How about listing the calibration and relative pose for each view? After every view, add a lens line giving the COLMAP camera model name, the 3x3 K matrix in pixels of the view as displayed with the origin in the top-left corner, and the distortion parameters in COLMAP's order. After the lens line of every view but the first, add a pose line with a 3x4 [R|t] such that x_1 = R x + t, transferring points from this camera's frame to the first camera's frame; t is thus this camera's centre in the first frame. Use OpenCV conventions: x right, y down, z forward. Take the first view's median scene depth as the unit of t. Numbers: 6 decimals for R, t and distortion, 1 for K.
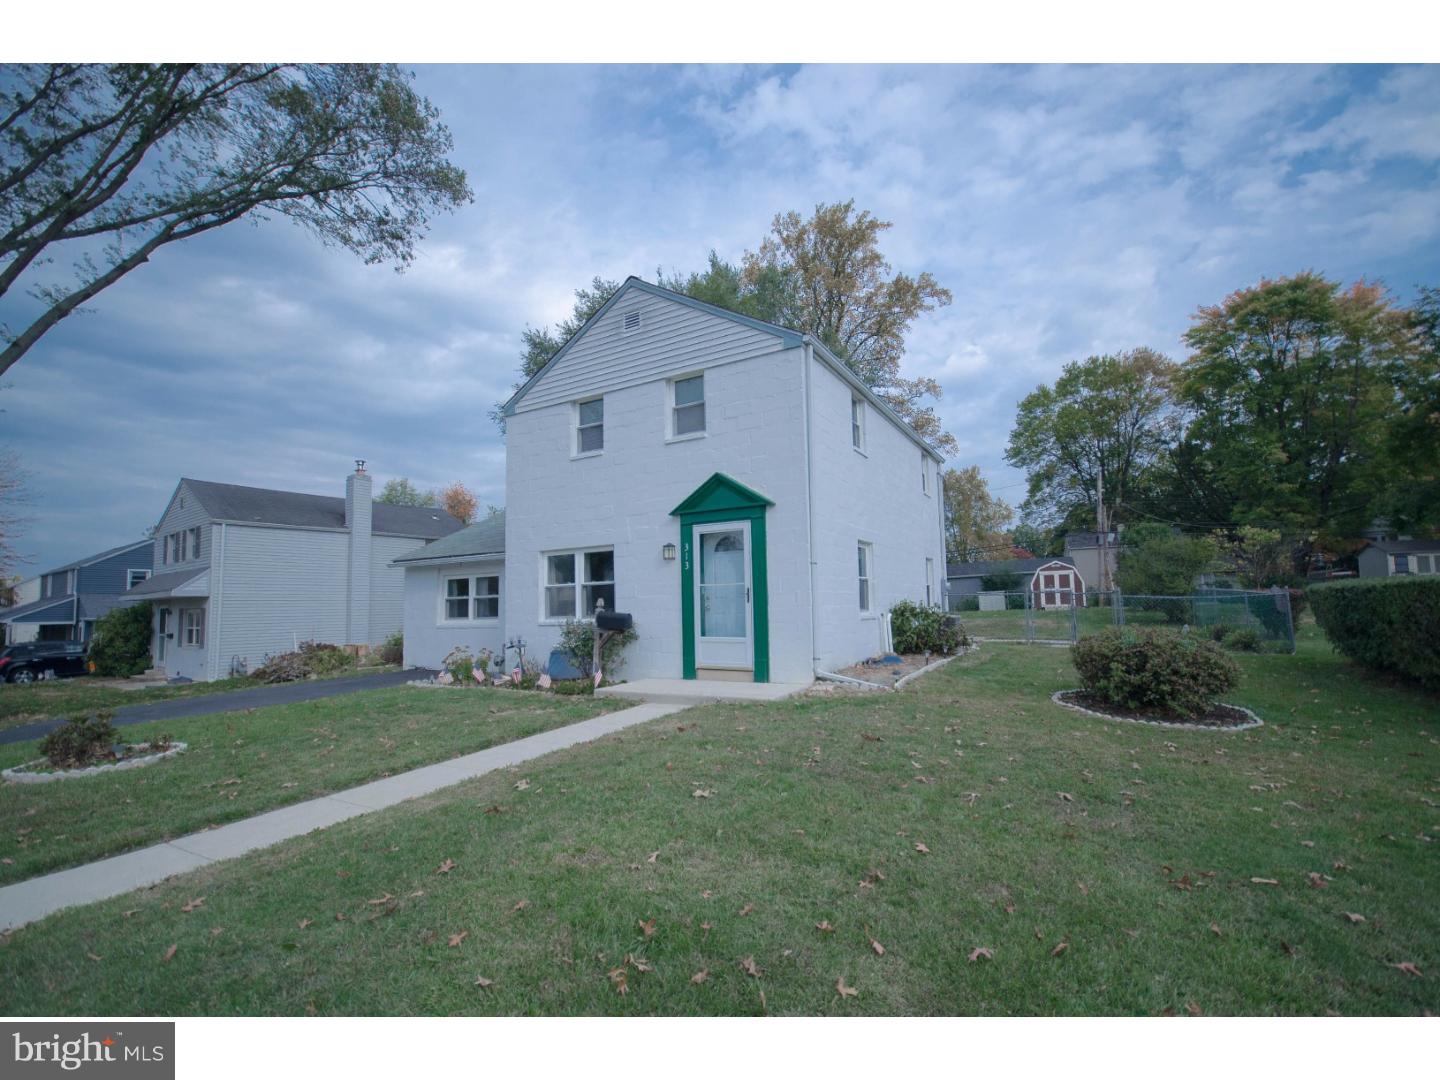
lens RADIAL K [[663.2, 0, 717.9], [0, 663.2, 546.2], [0, 0, 1]] dist [-0.009556, -0.000497]
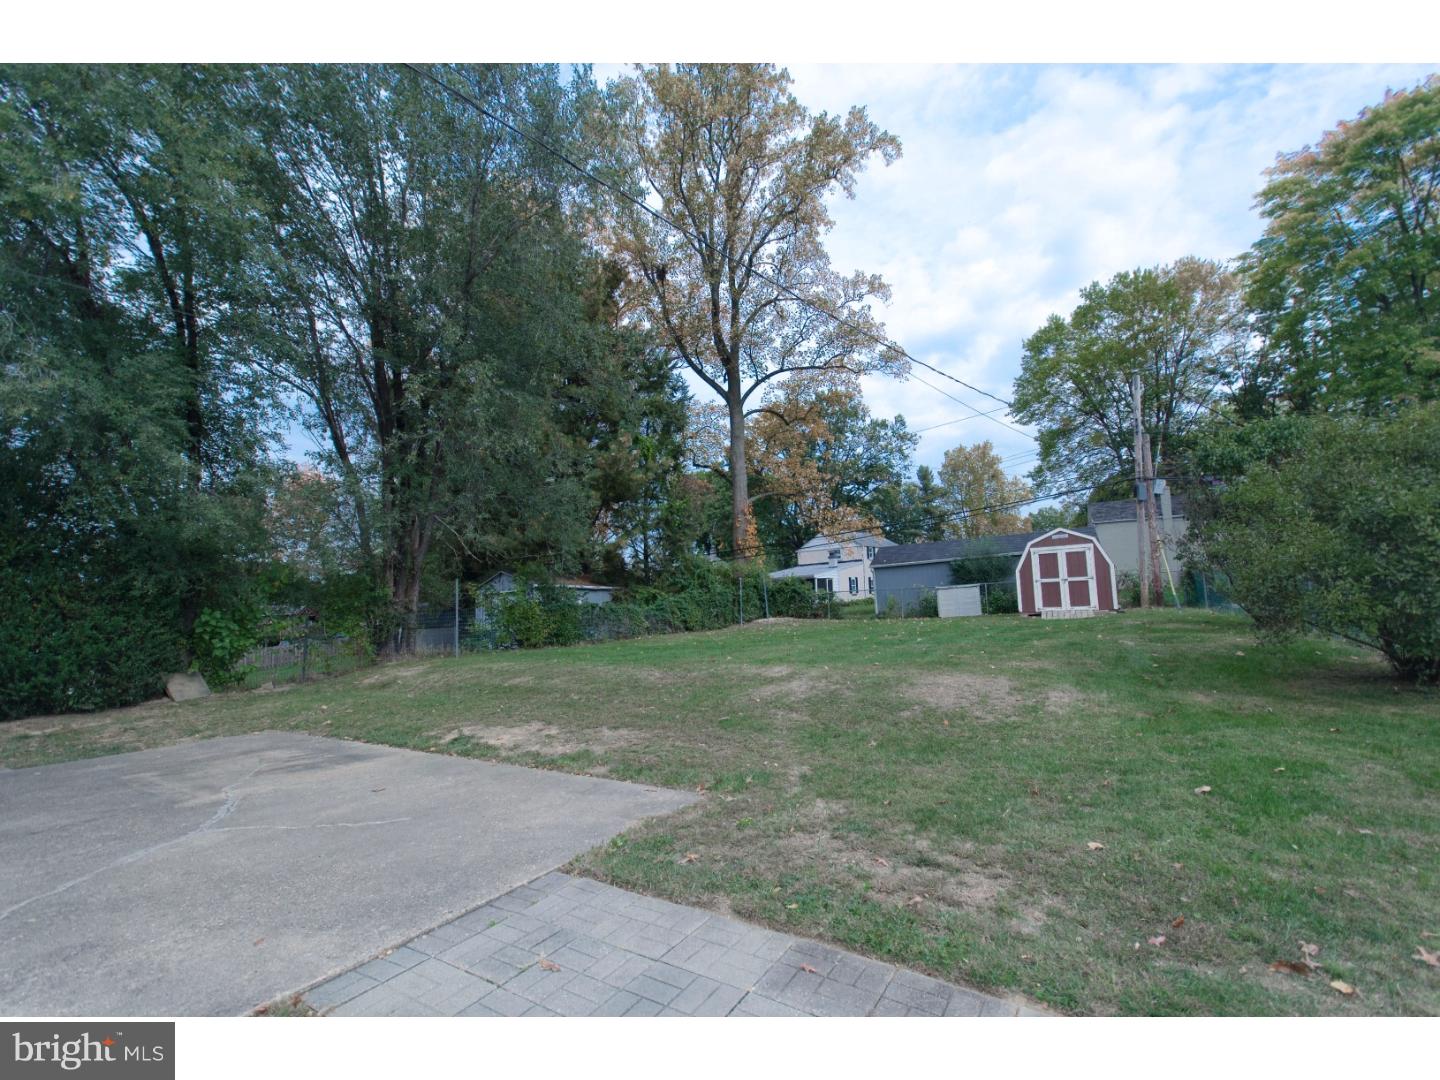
lens RADIAL K [[632.0, 0, 729.2], [0, 632.0, 551.6], [0, 0, 1]] dist [0.001570, -0.000597]
pose [[0.998641, -0.029069, -0.043260, 0.210130], [0.029501, 0.999521, 0.009373, 0.023555], [0.042966, -0.010637, 0.999020, 0.375540]]
